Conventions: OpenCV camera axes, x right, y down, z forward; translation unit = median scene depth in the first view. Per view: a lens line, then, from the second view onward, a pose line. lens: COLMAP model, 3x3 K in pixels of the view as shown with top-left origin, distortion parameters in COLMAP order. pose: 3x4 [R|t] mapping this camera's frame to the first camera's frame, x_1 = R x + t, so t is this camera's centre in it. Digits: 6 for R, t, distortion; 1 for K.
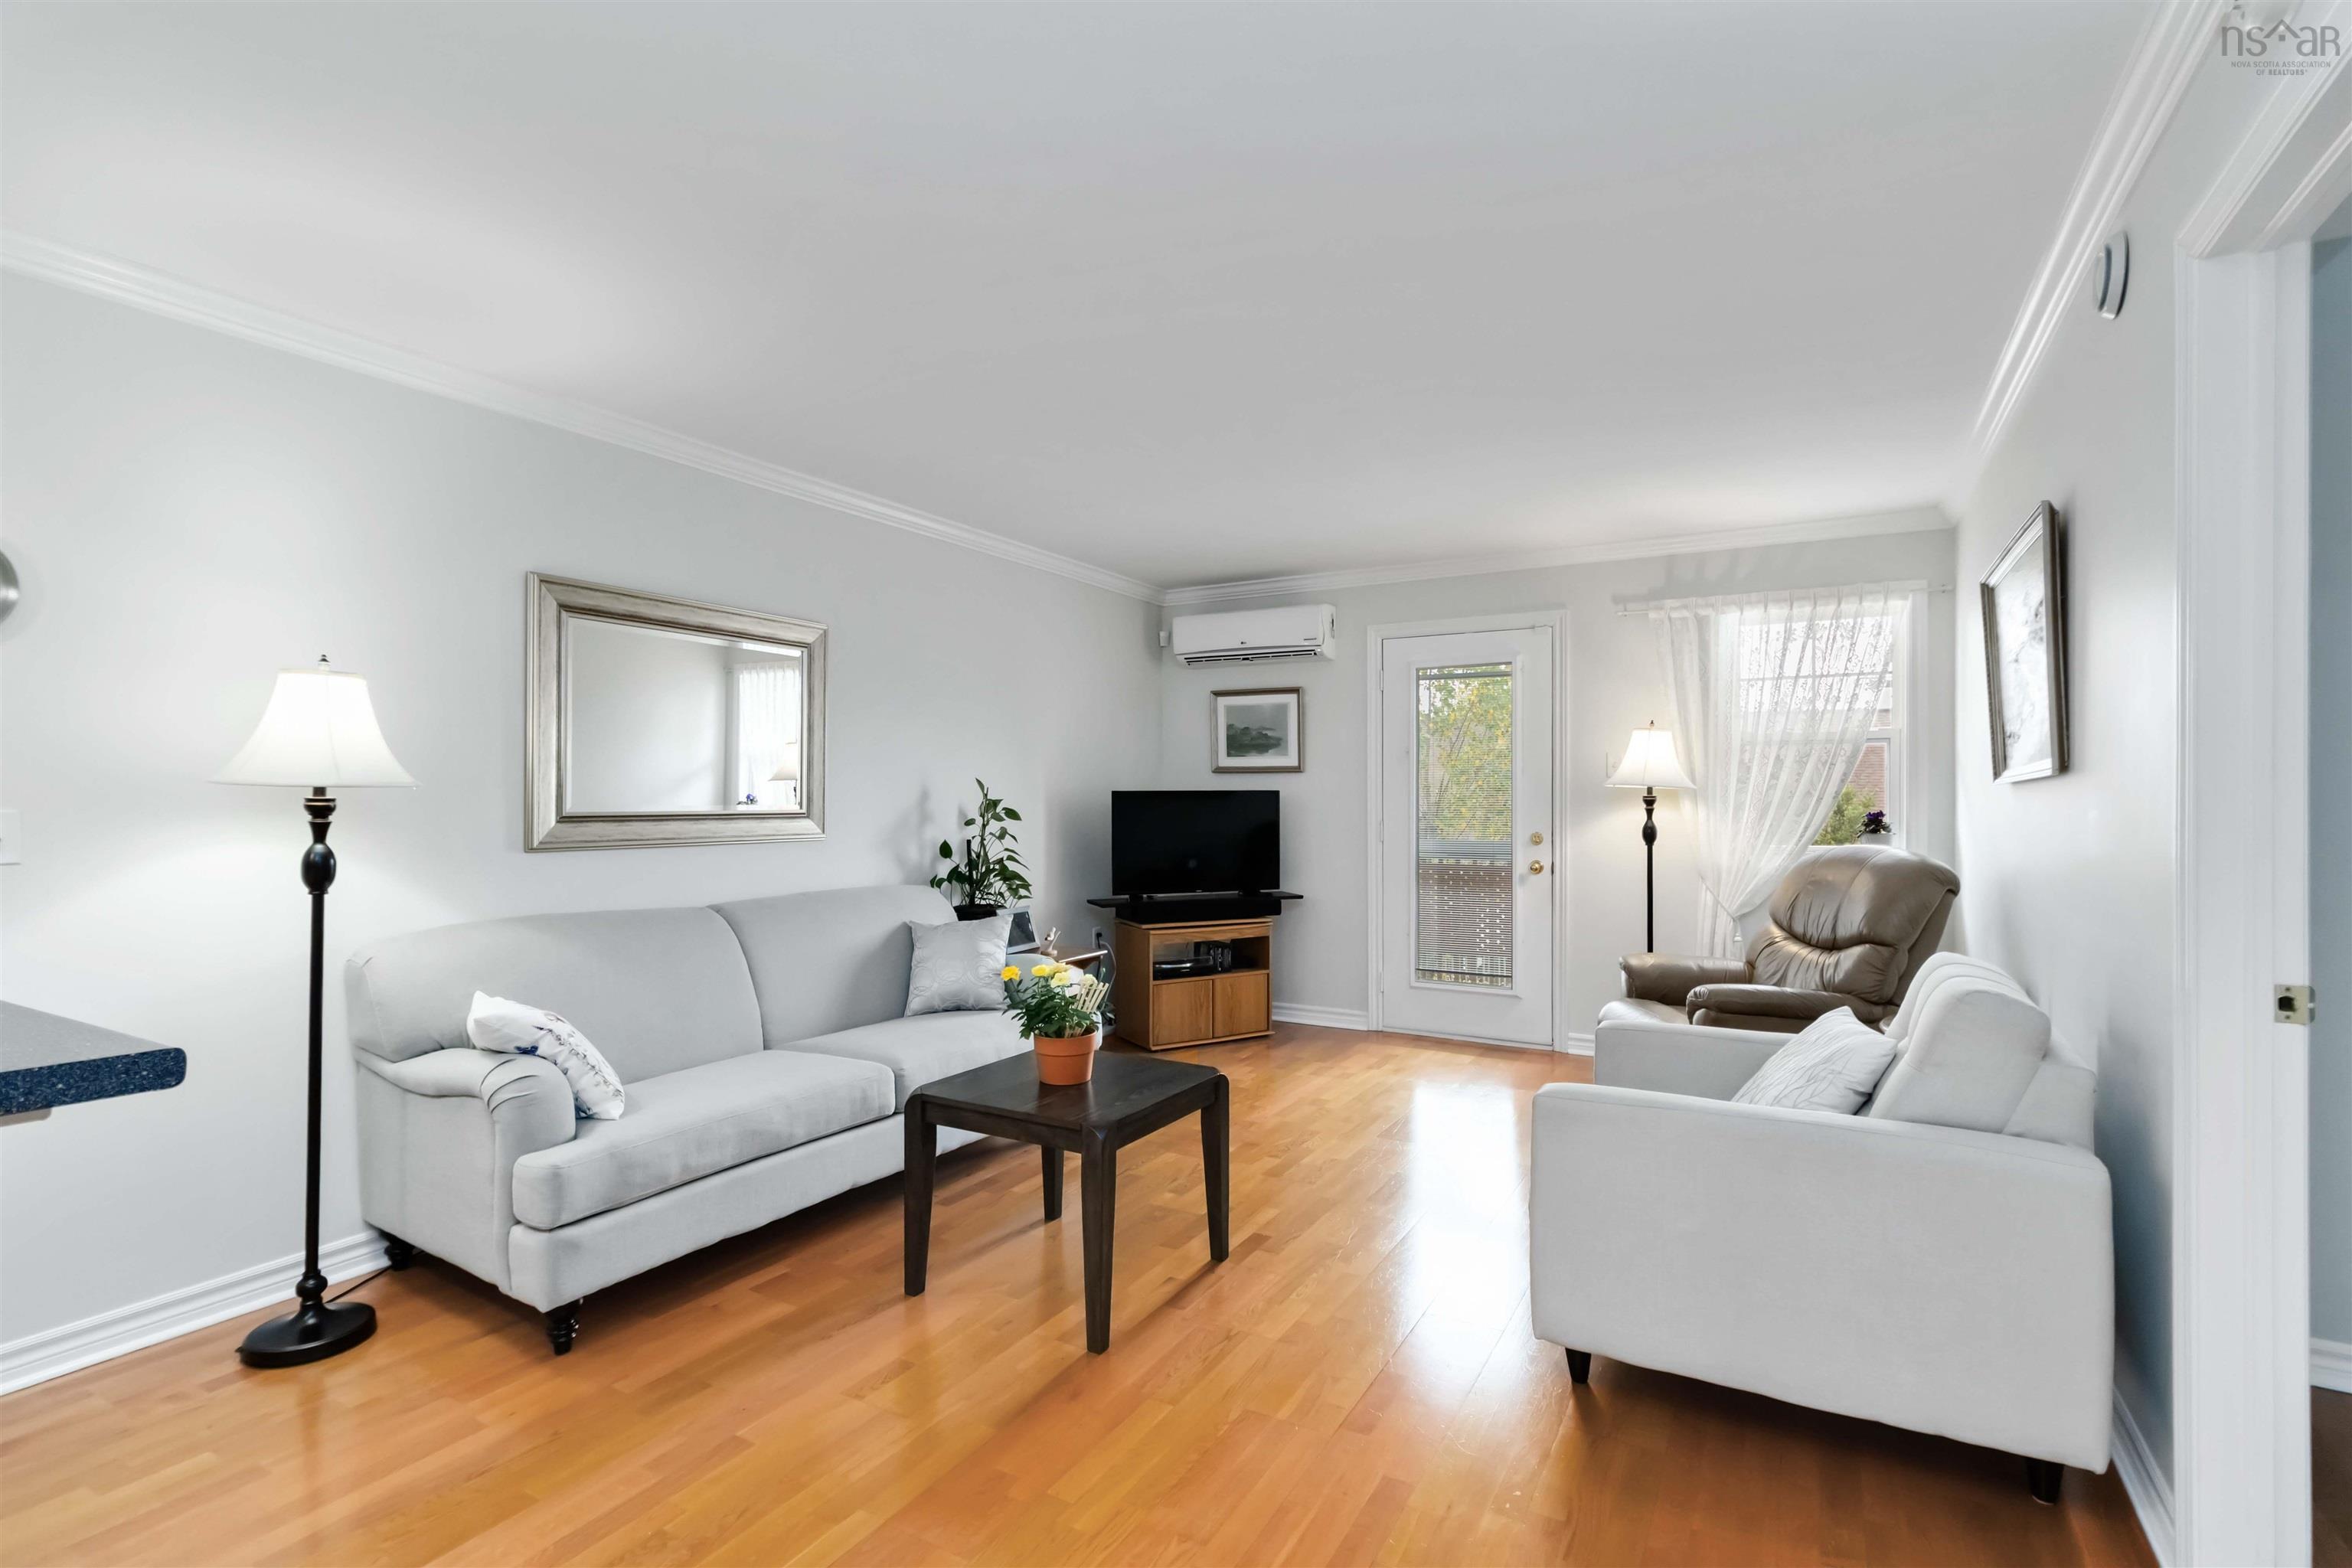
lens RADIAL K [[1098.6, 0, 1186.3], [0, 1098.6, 794.3], [0, 0, 1]] dist [0.008390, -0.001702]
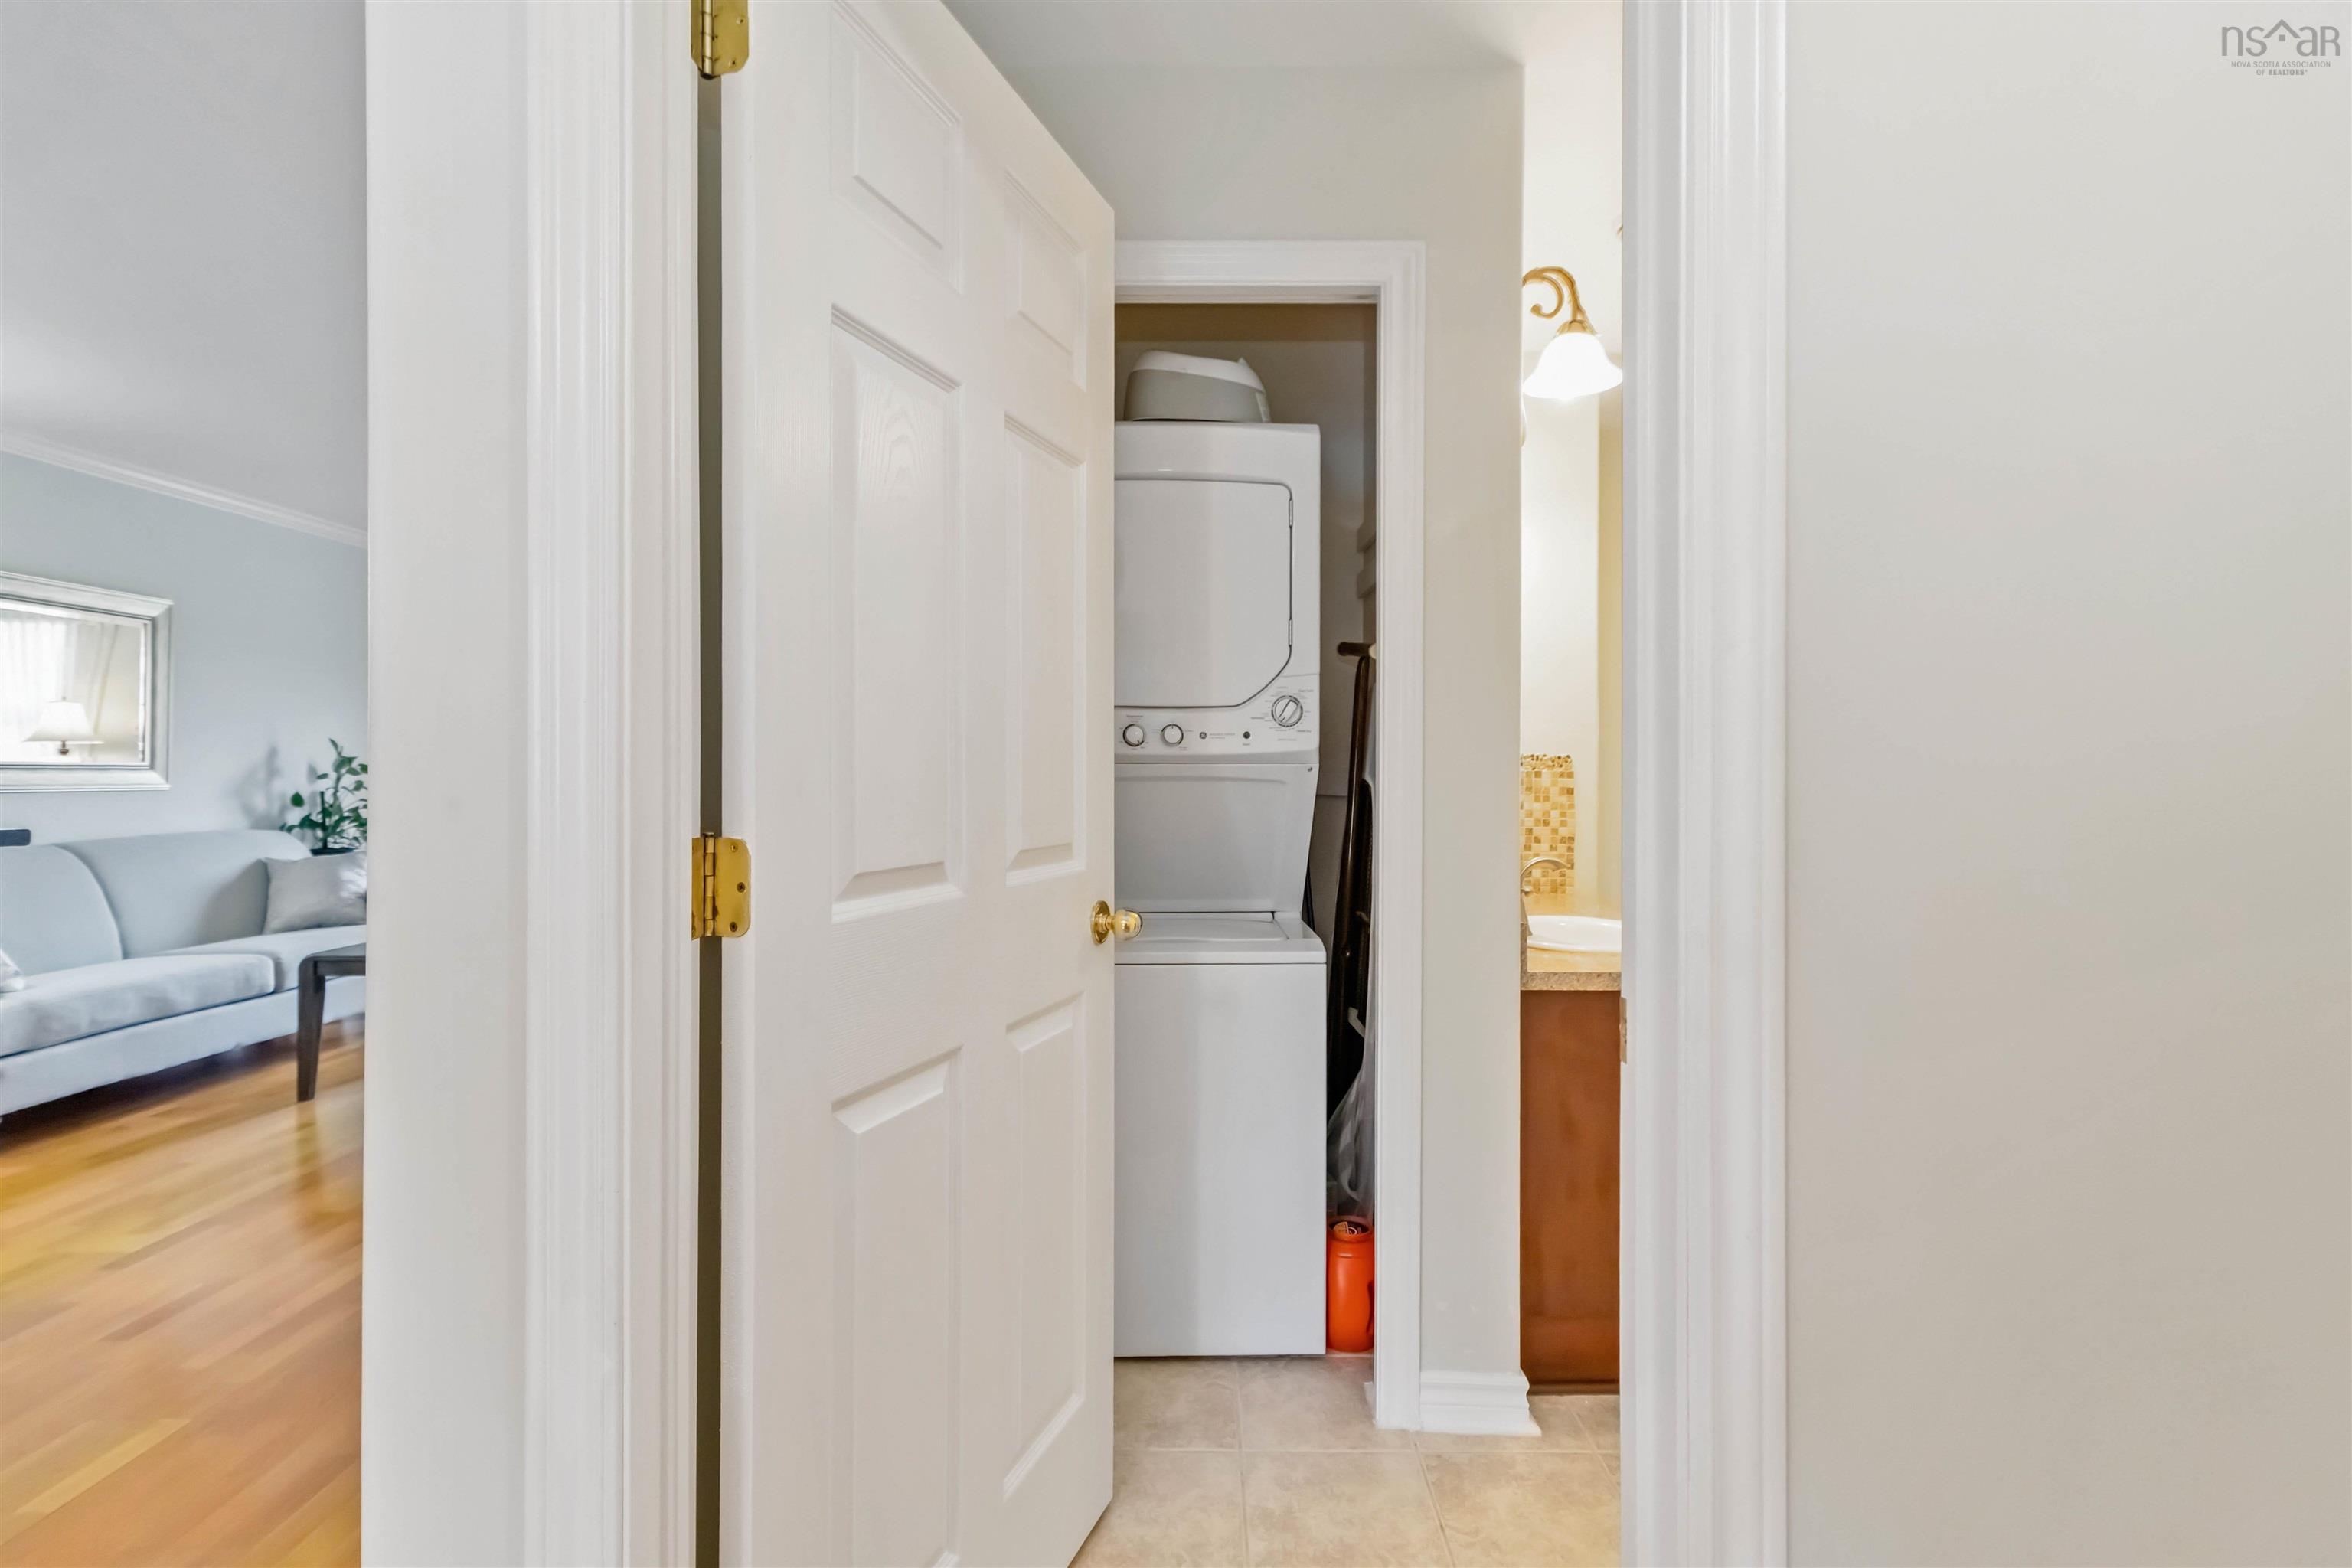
lens RADIAL K [[1098.6, 0, 1183.4], [0, 1098.6, 775.3], [0, 0, 1]] dist [0.008390, -0.001702]
pose [[0.871915, -0.004929, 0.489633, 0.023774], [0.002029, 0.999977, 0.006453, 0.018518], [-0.489654, -0.004633, 0.871905, -0.449088]]
